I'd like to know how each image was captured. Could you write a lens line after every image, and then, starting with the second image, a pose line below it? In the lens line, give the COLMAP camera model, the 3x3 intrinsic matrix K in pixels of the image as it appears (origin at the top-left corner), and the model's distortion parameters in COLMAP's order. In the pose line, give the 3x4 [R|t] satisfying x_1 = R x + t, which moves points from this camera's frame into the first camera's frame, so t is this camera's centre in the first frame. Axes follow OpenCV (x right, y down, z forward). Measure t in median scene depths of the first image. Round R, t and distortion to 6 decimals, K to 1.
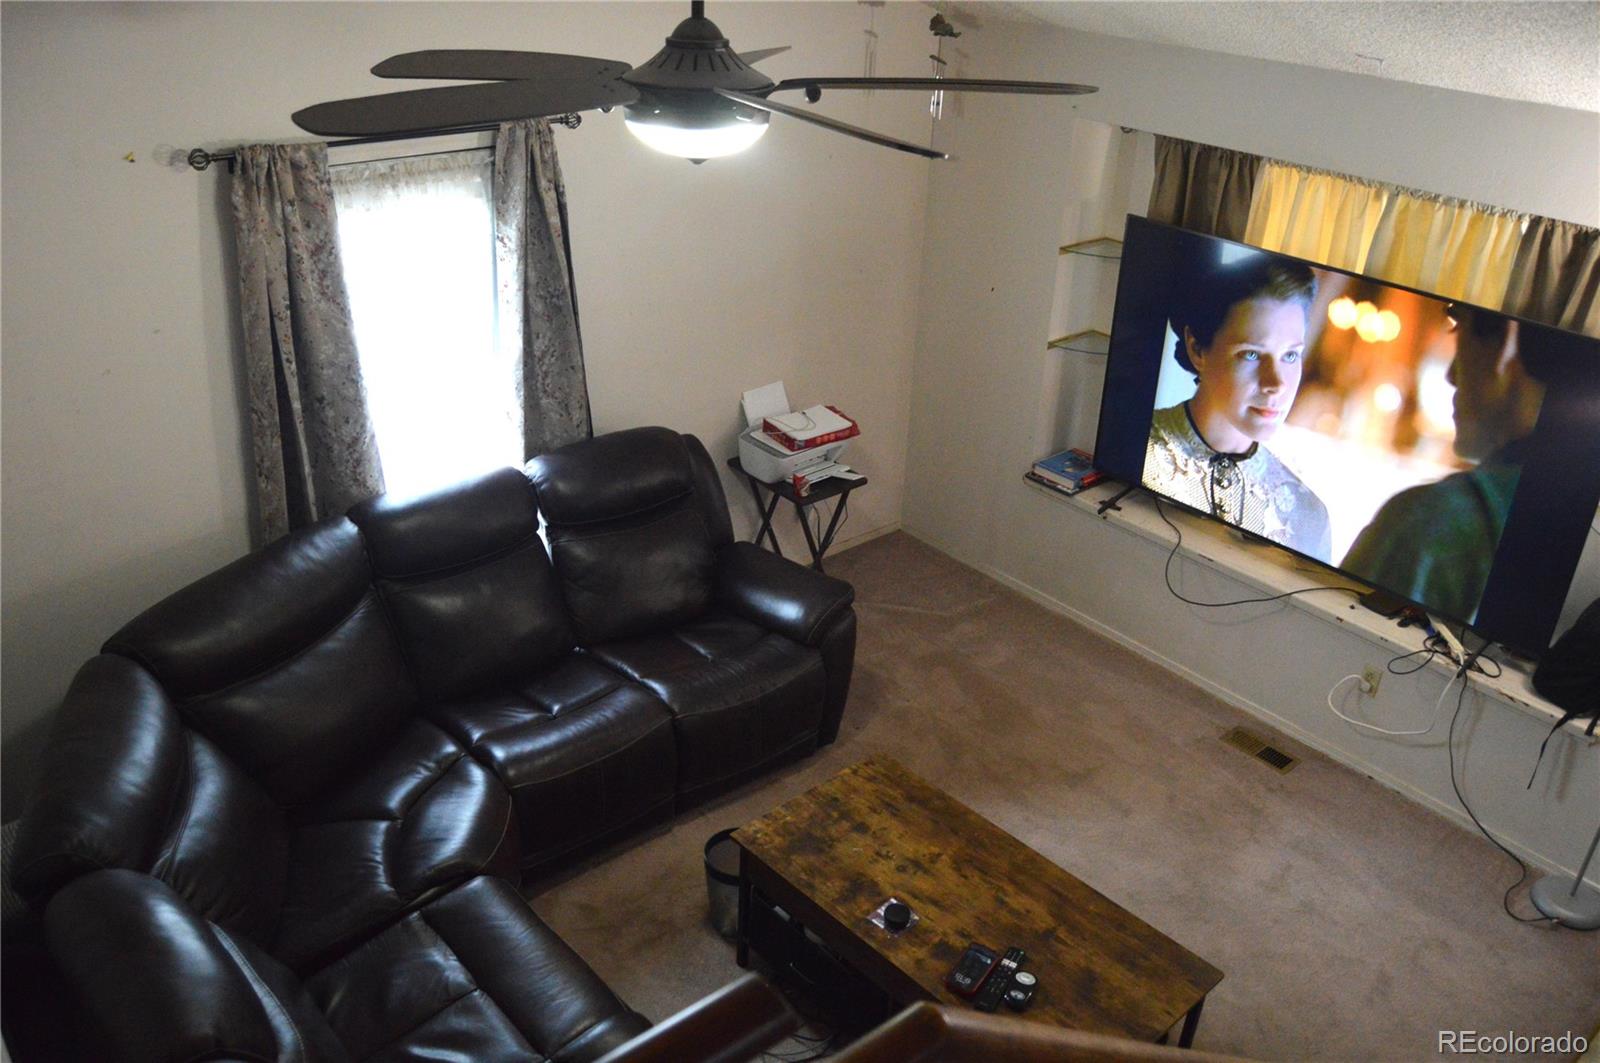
lens RADIAL K [[1258.5, 0, 800.0], [0, 1258.5, 531.5], [0, 0, 1]] dist [-0.037415, 0.002683]
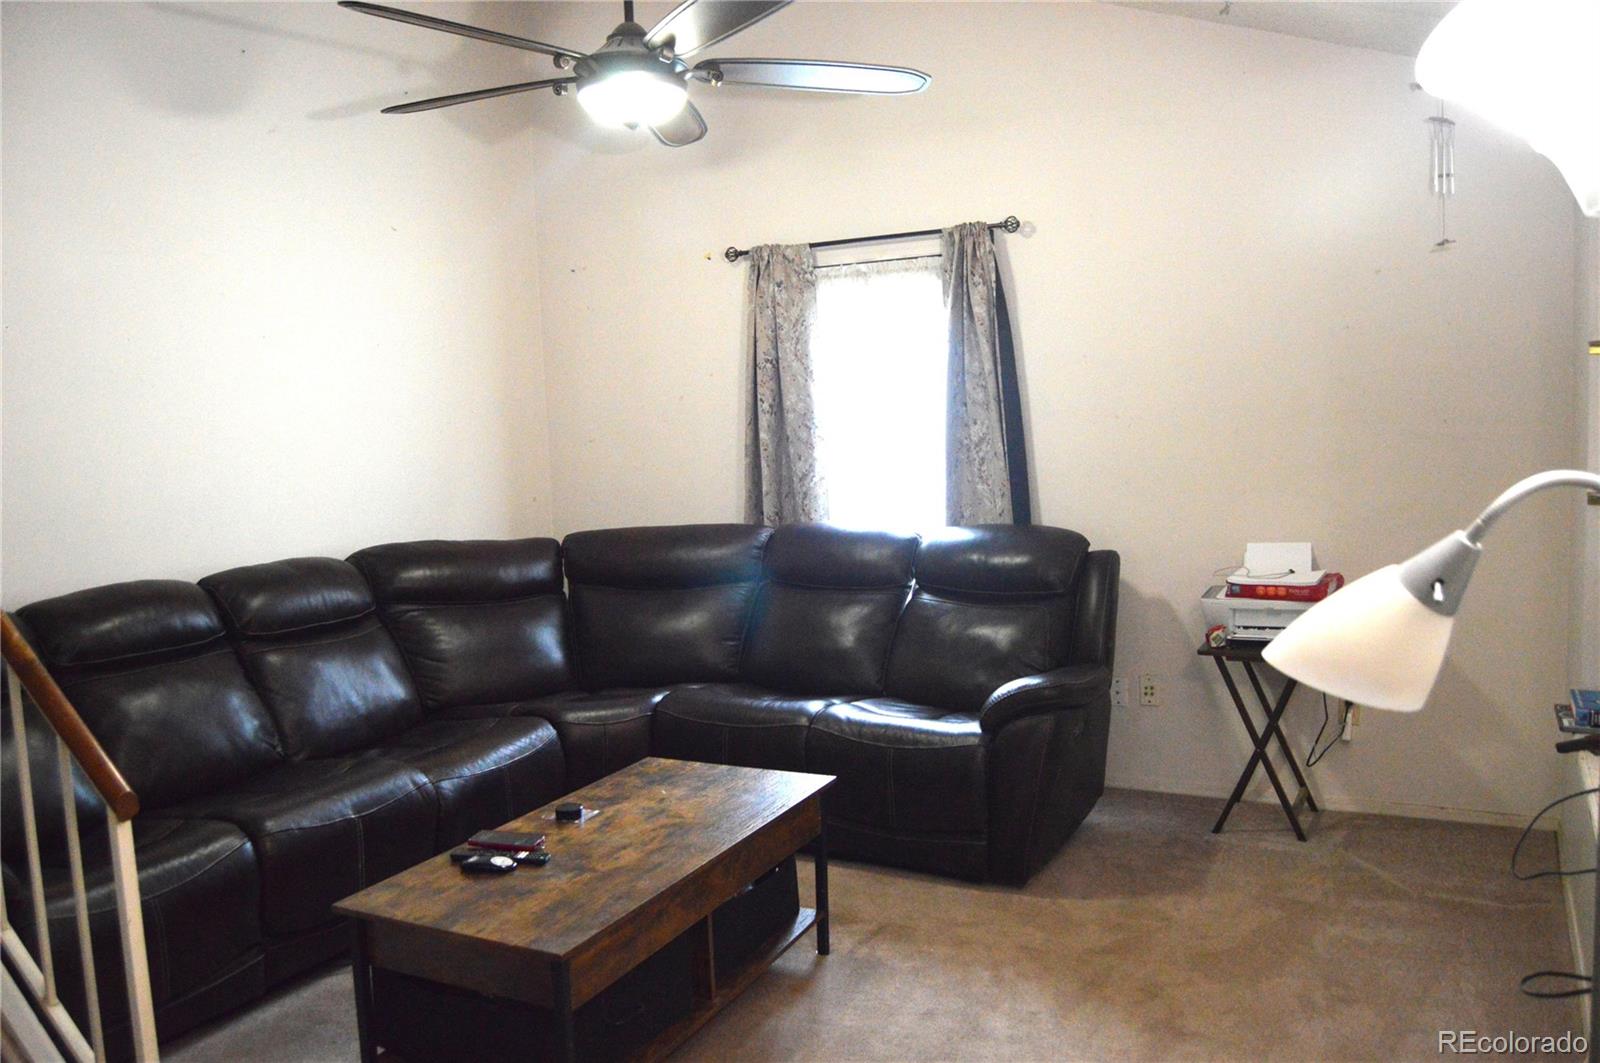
lens RADIAL K [[1258.5, 0, 800.0], [0, 1258.5, 531.5], [0, 0, 1]] dist [-0.037415, 0.002683]
pose [[0.369117, 0.051020, -0.927981, 0.842793], [-0.379161, 0.919885, -0.100242, 0.110214], [0.848522, 0.388855, 0.358890, 0.581196]]
